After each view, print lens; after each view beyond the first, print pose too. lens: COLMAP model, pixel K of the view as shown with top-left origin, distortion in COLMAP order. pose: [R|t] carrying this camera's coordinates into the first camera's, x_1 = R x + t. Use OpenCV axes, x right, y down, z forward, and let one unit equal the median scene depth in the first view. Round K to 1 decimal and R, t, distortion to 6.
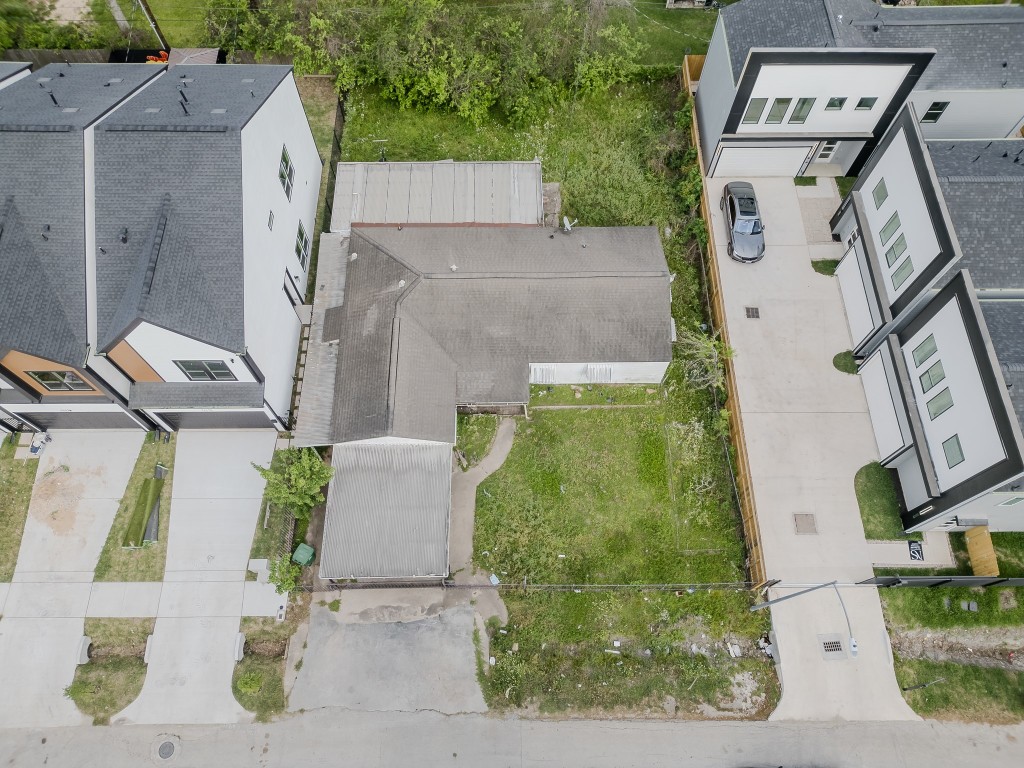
lens RADIAL K [[712.4, 0, 509.0], [0, 712.4, 387.5], [0, 0, 1]] dist [0.090618, -0.093060]
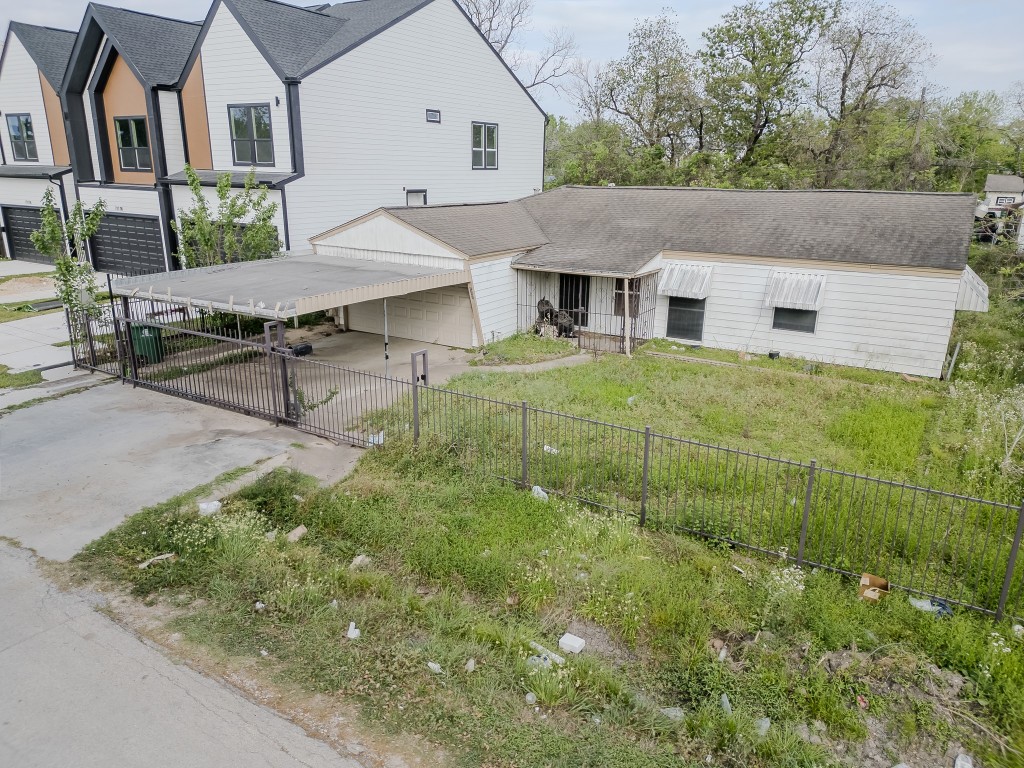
lens RADIAL K [[712.4, 0, 509.0], [0, 712.4, 387.5], [0, 0, 1]] dist [0.090618, -0.093060]
pose [[0.844005, 0.163535, -0.510795, 0.245302], [-0.488660, 0.627008, -0.606690, 0.460459], [0.221057, 0.761655, 0.609111, 0.752731]]
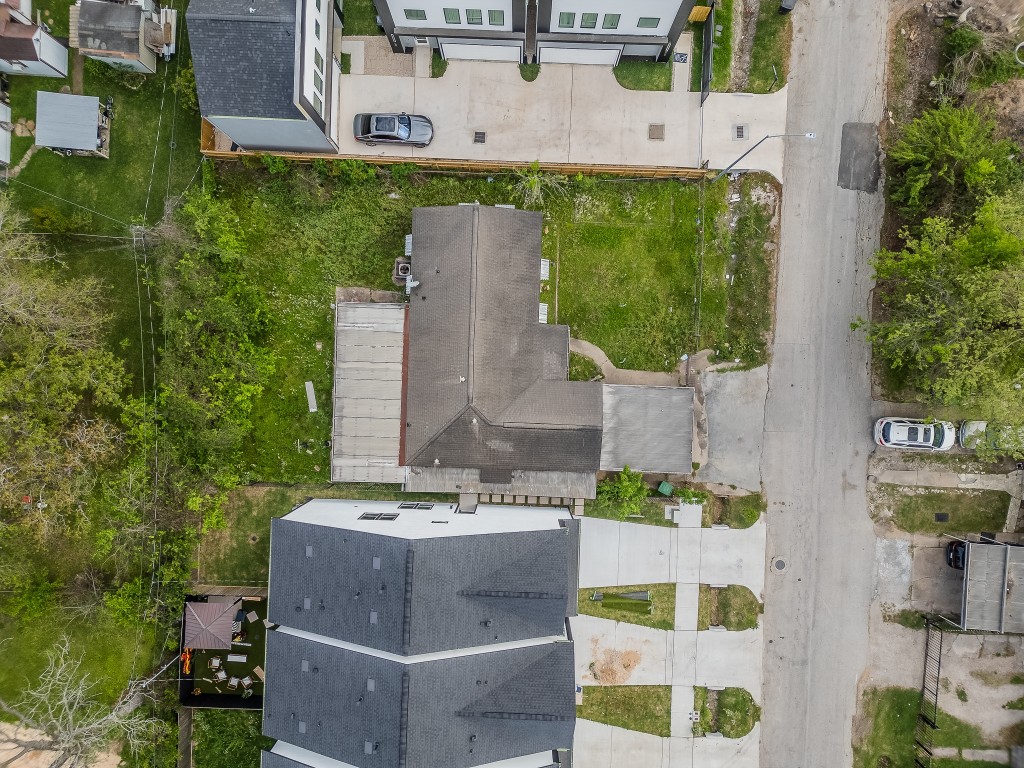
lens RADIAL K [[712.4, 0, 509.0], [0, 712.4, 387.5], [0, 0, 1]] dist [0.090618, -0.093060]
pose [[0.043499, -0.998873, -0.018976, -0.069337], [0.907896, 0.031596, 0.418003, -0.657436], [-0.416932, -0.035411, 0.908248, -0.166135]]
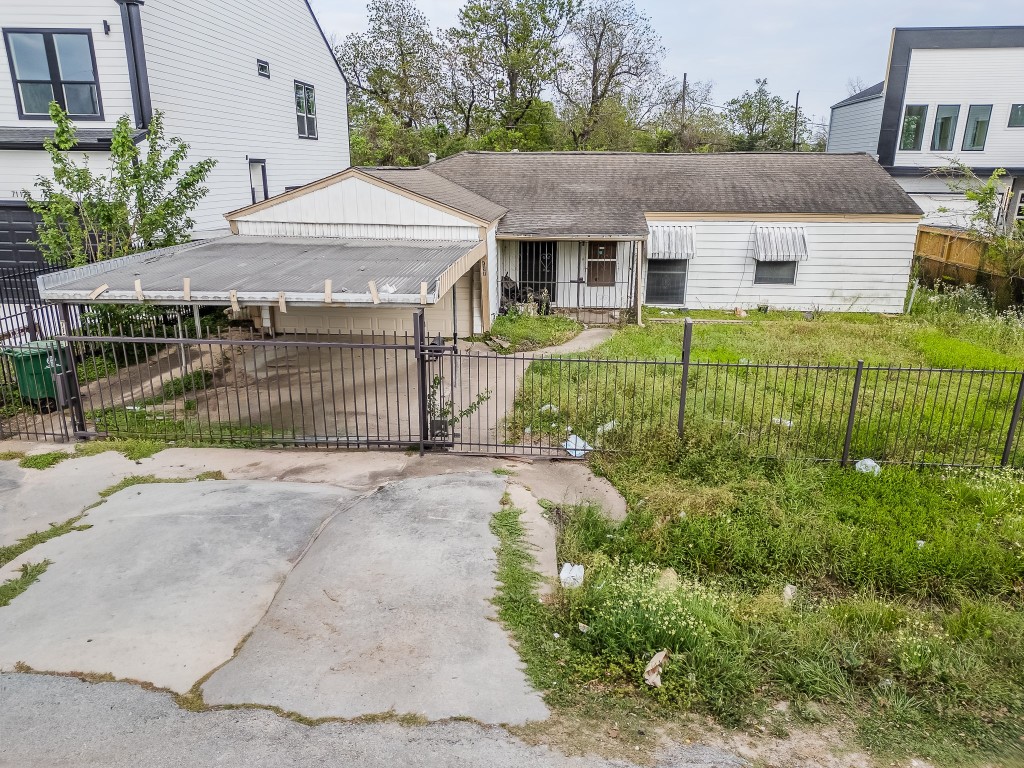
lens RADIAL K [[712.4, 0, 509.0], [0, 712.4, 387.5], [0, 0, 1]] dist [0.090618, -0.093060]
pose [[0.996145, 0.031346, -0.081927, -0.025190], [-0.081675, 0.672129, -0.735915, 0.485004], [0.031997, 0.739770, 0.672099, 0.774736]]
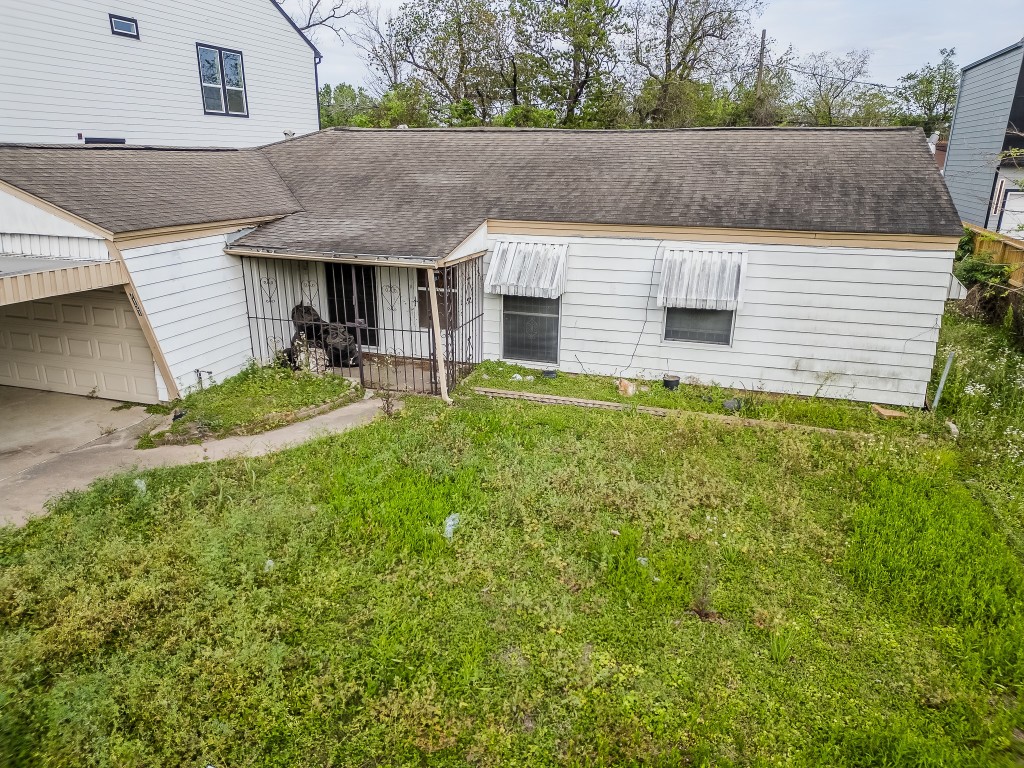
lens RADIAL K [[712.4, 0, 509.0], [0, 712.4, 387.5], [0, 0, 1]] dist [0.090618, -0.093060]
pose [[0.949900, 0.104388, -0.294608, 0.156127], [-0.286198, 0.669344, -0.685616, 0.267207], [0.125623, 0.735583, 0.665685, 0.879946]]
